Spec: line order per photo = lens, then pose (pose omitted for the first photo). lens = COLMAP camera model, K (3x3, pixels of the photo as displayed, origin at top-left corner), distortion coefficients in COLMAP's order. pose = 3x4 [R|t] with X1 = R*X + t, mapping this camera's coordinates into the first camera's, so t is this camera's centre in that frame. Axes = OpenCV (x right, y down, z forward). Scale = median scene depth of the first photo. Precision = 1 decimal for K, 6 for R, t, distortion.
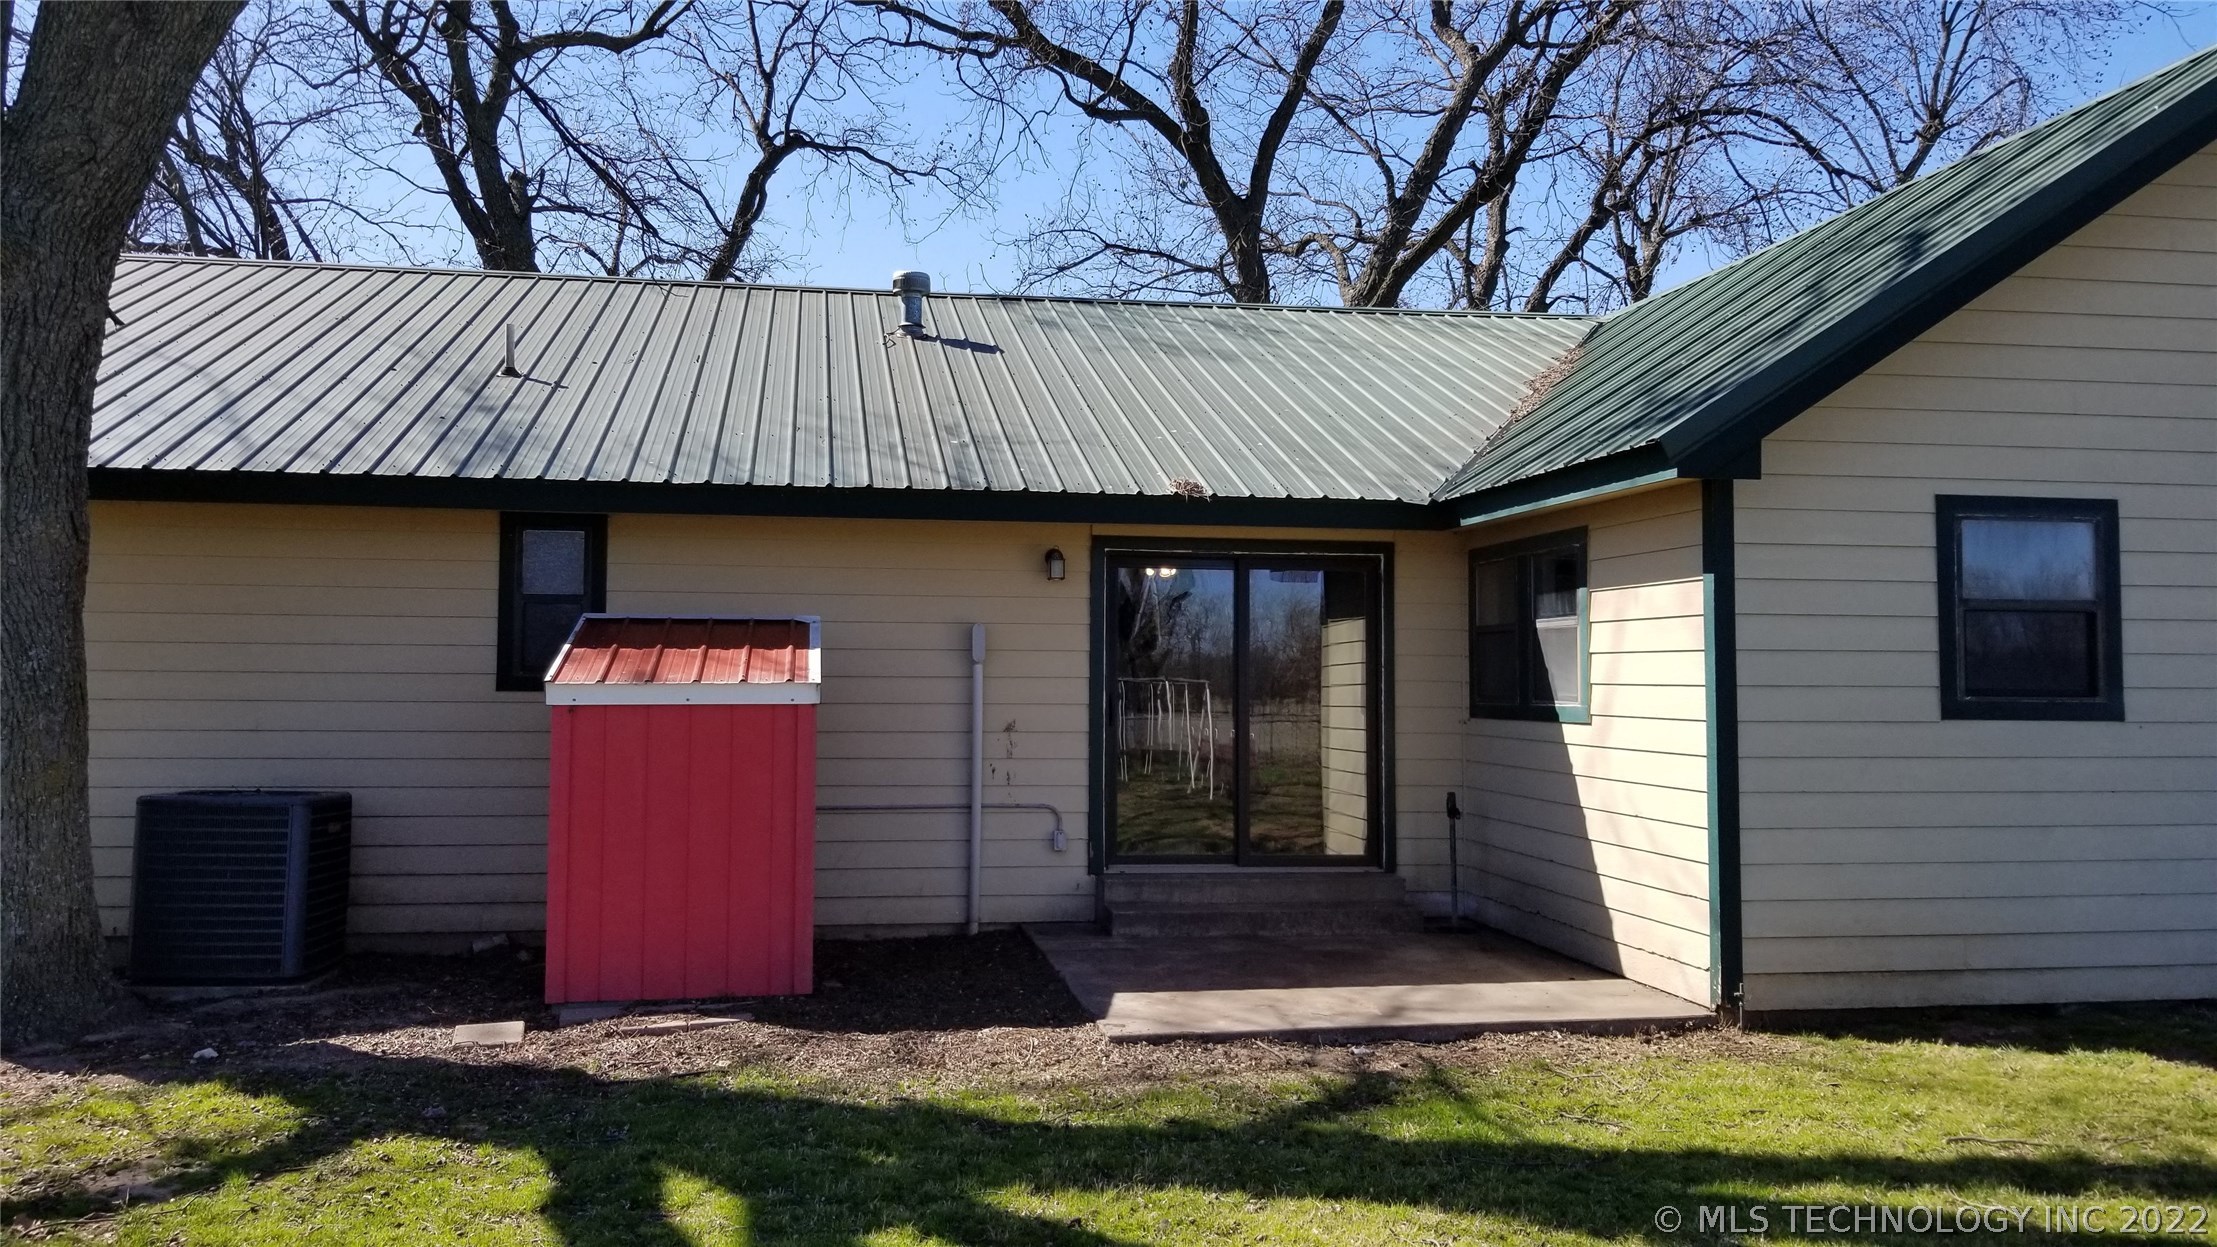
lens RADIAL K [[1723.8, 0, 1121.6], [0, 1723.8, 610.4], [0, 0, 1]] dist [0.024299, -0.039397]
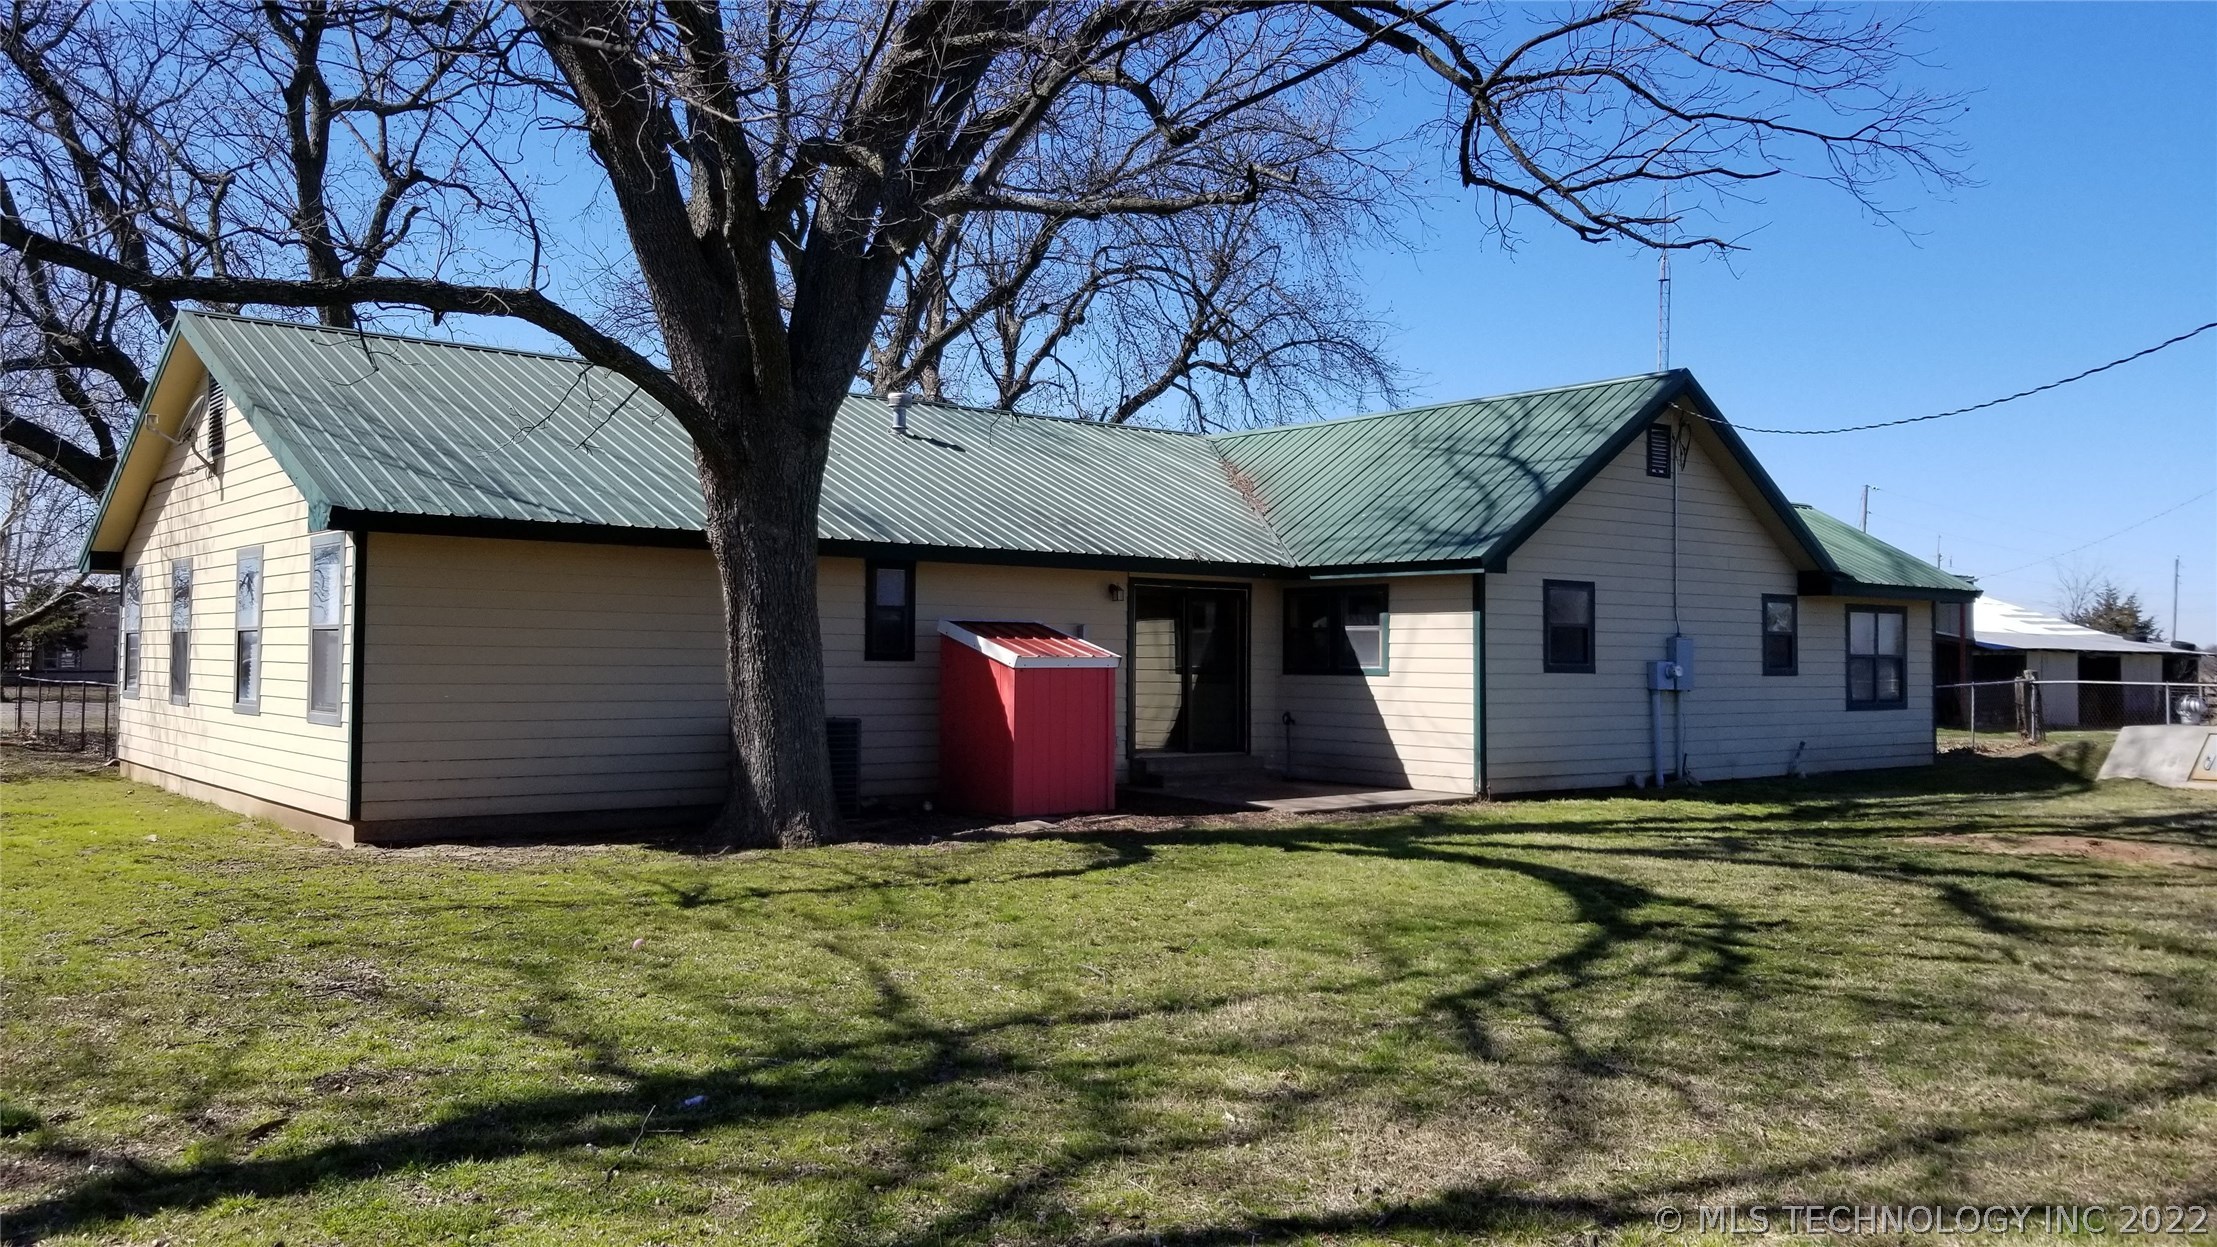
lens RADIAL K [[1723.8, 0, 1096.6], [0, 1723.8, 634.4], [0, 0, 1]] dist [0.024299, -0.039397]
pose [[0.861242, 0.006822, 0.508149, -1.122490], [-0.024644, 0.999294, 0.028352, -0.037966], [-0.507597, -0.036941, 0.860802, -0.661558]]
